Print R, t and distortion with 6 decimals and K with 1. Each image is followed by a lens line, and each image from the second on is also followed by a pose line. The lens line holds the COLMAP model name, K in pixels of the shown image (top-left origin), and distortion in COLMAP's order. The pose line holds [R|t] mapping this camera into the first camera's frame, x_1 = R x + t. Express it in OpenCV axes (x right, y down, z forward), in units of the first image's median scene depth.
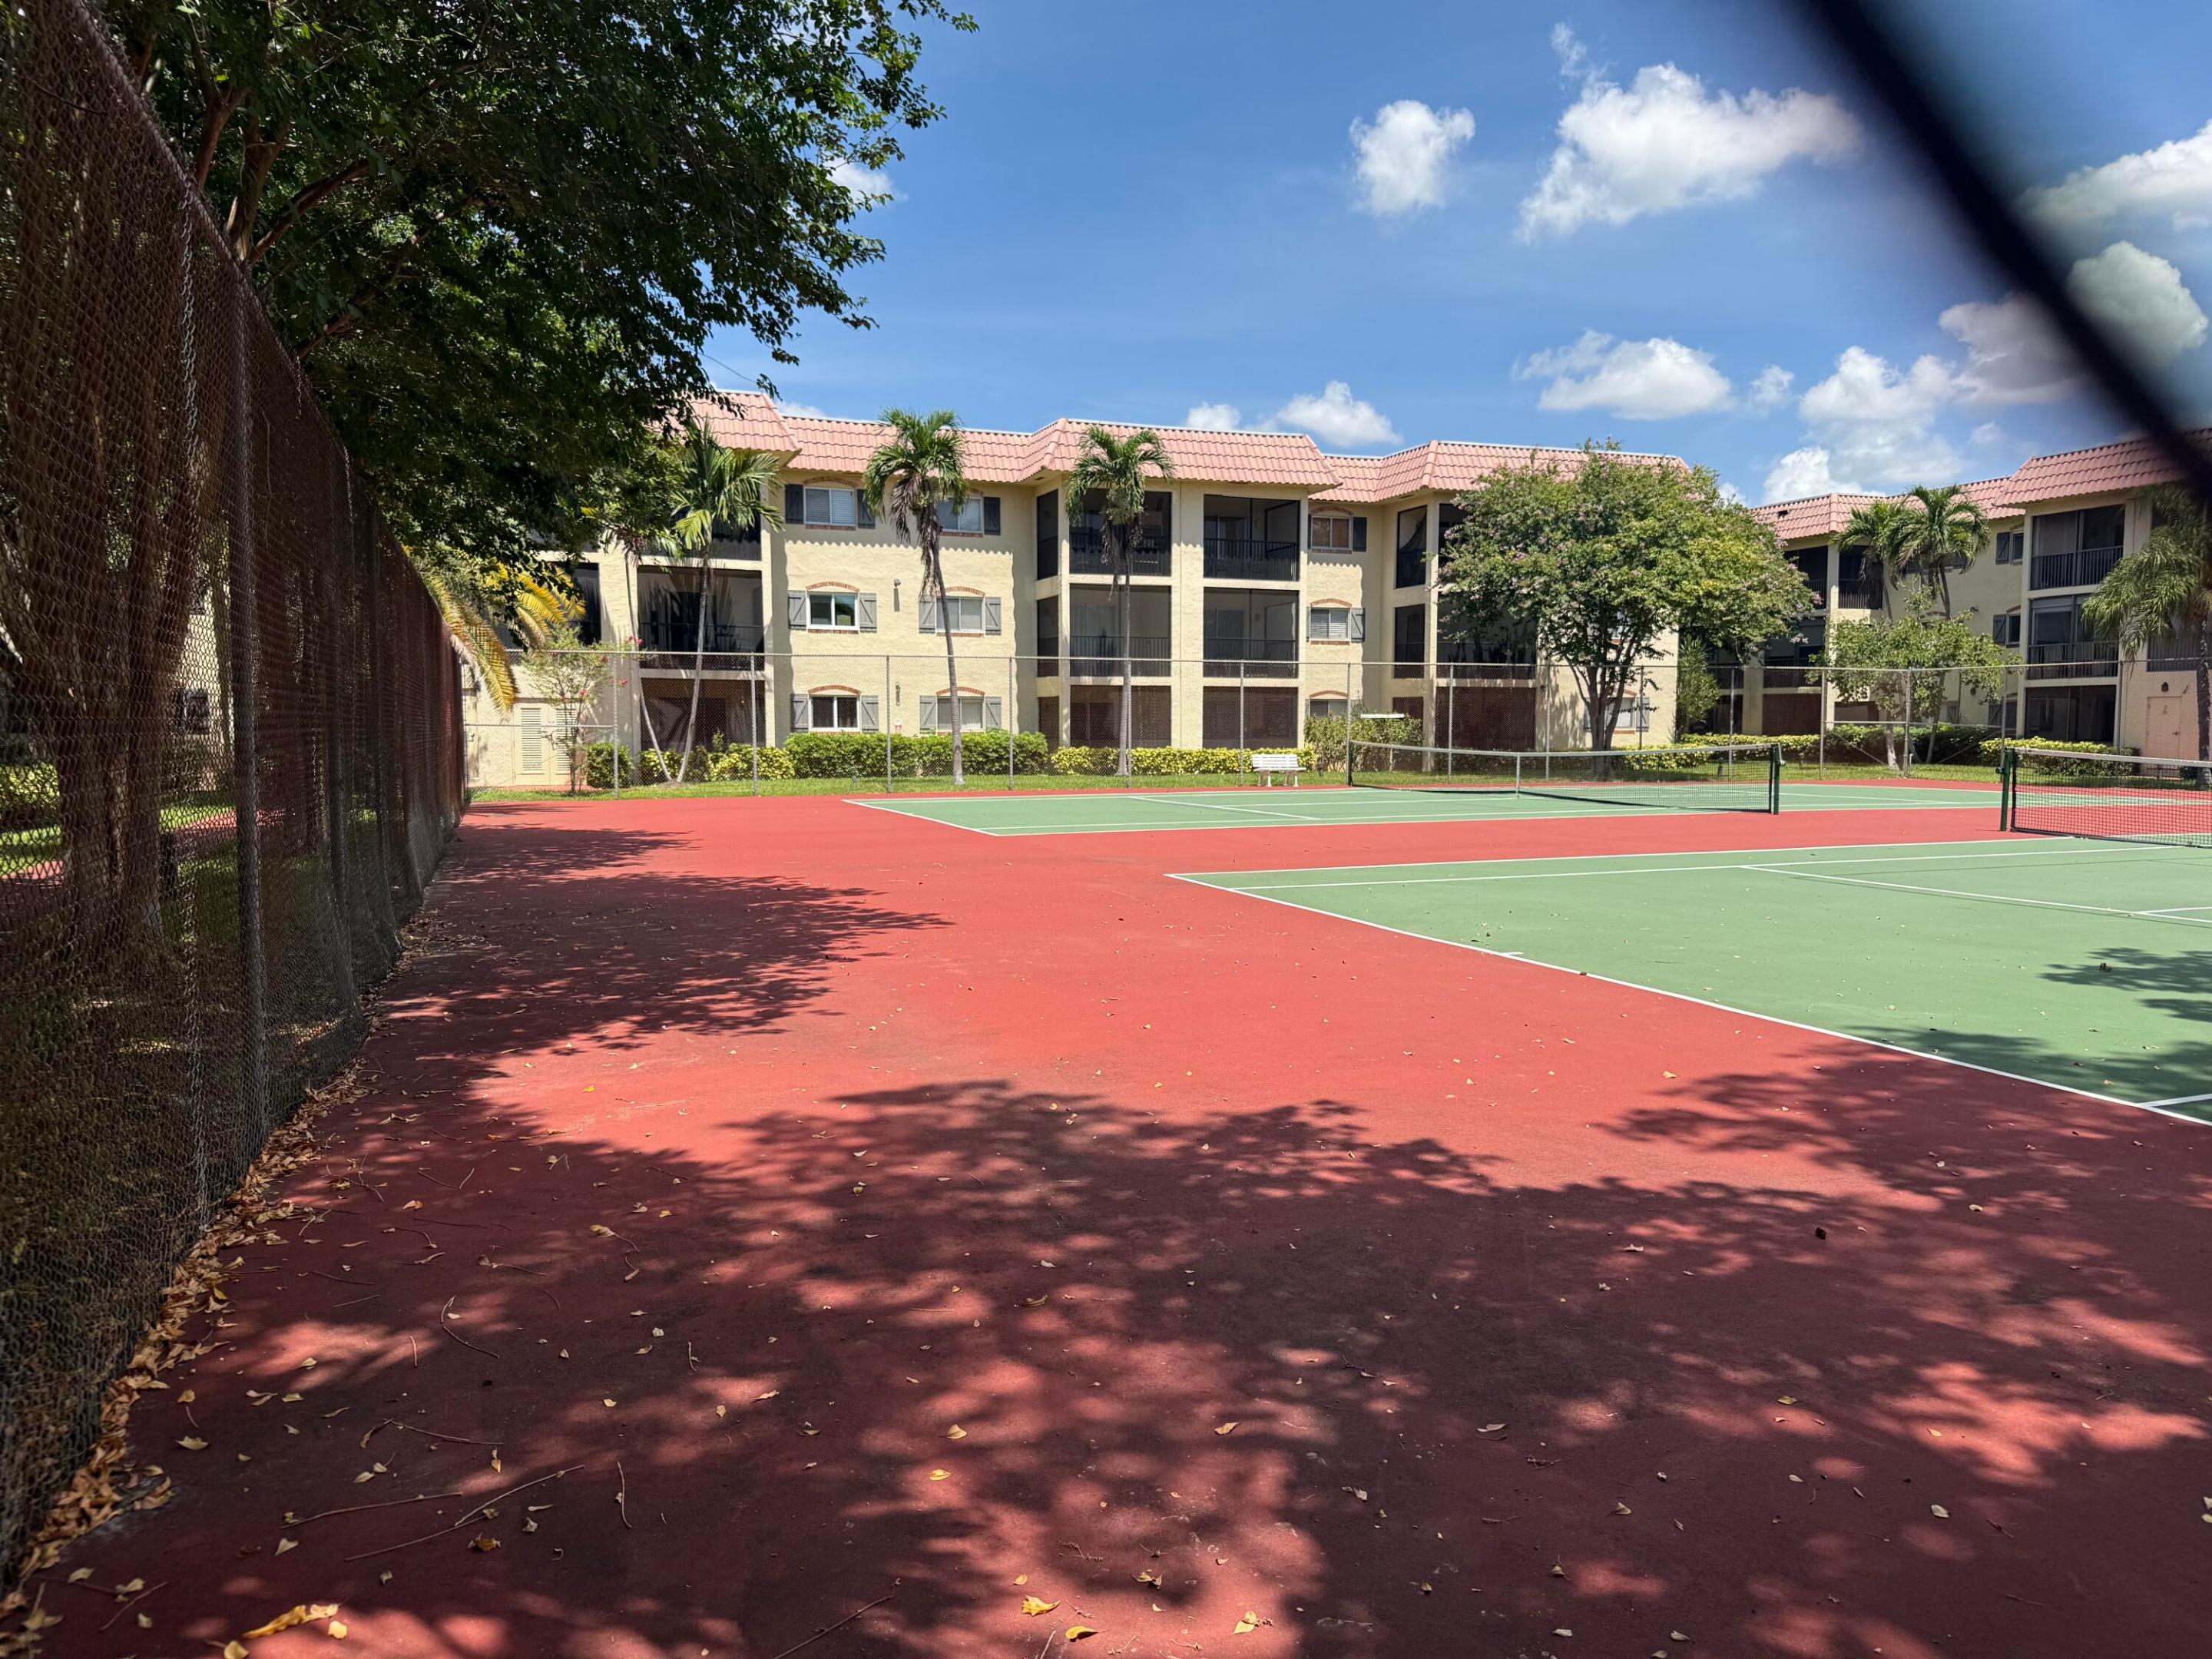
lens RADIAL K [[1560.0, 0, 1104.5], [0, 1560.0, 831.7], [0, 0, 1]] dist [-0.010086, -0.005769]
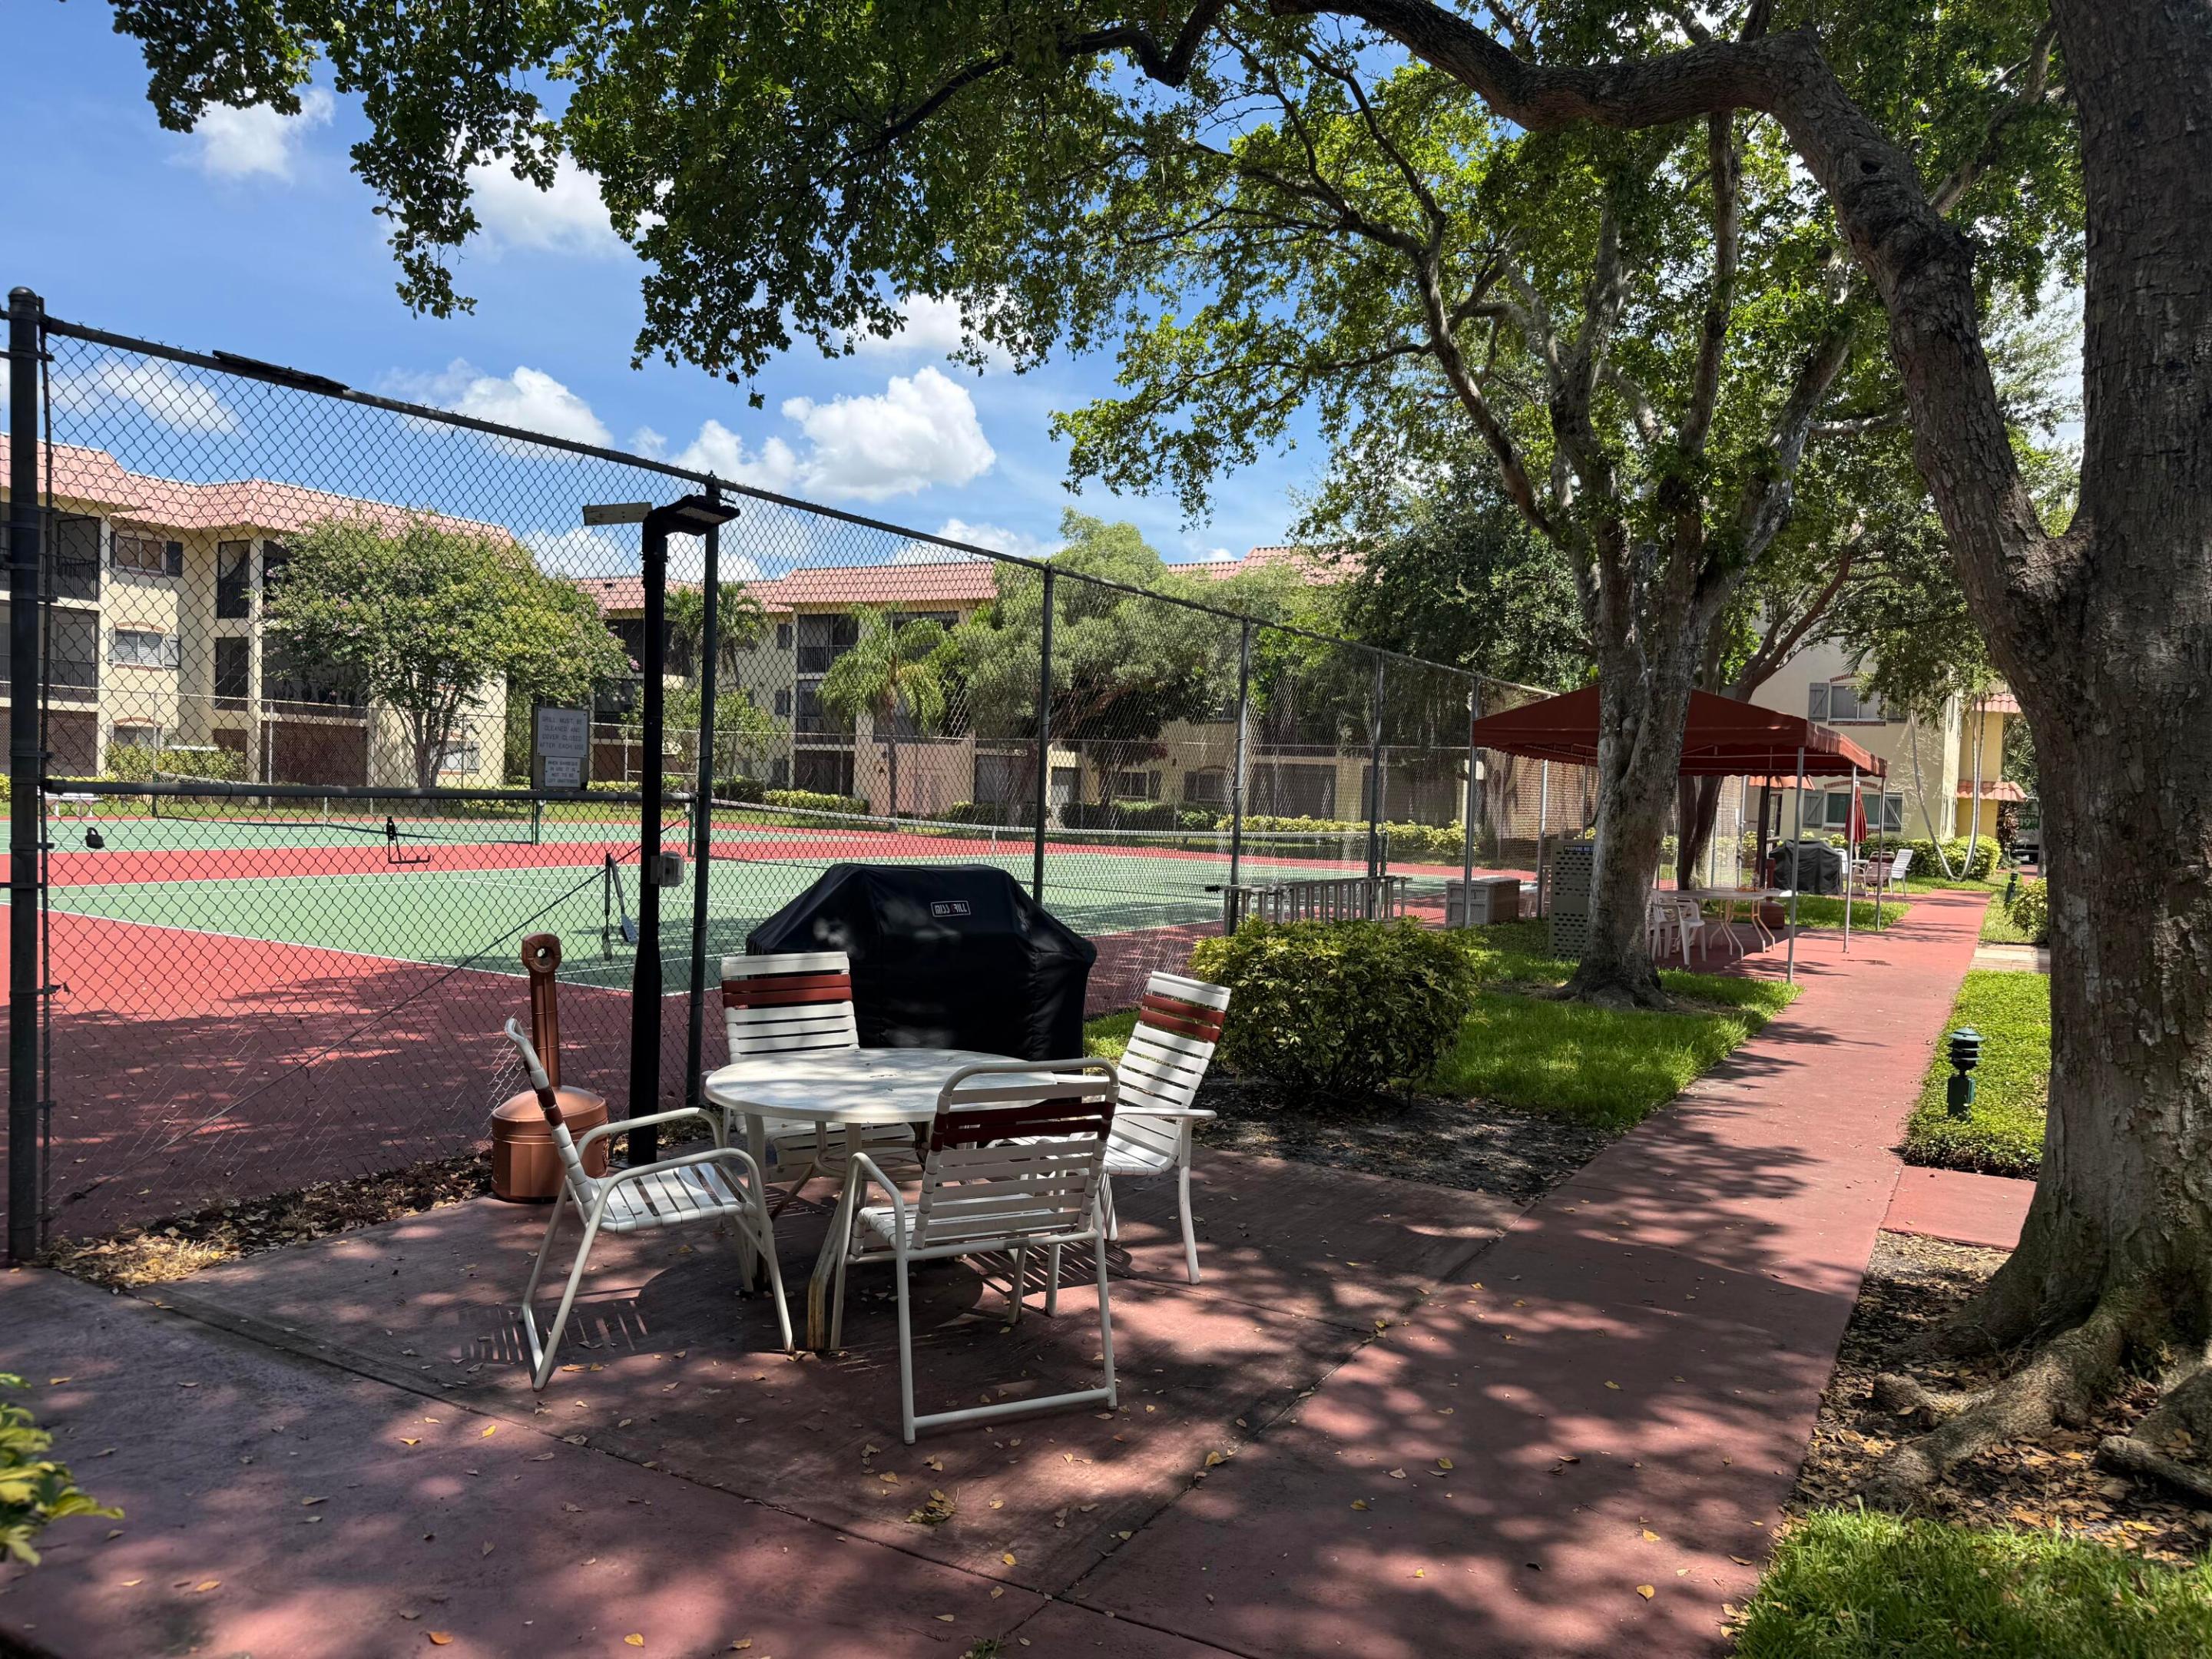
lens RADIAL K [[1560.0, 0, 1159.4], [0, 1560.0, 874.0], [0, 0, 1]] dist [-0.010086, -0.005769]
pose [[0.759422, -0.001016, 0.650597, 0.000115], [0.001107, 0.999999, 0.000270, 0.007022], [-0.650597, 0.000515, 0.759423, -0.148754]]
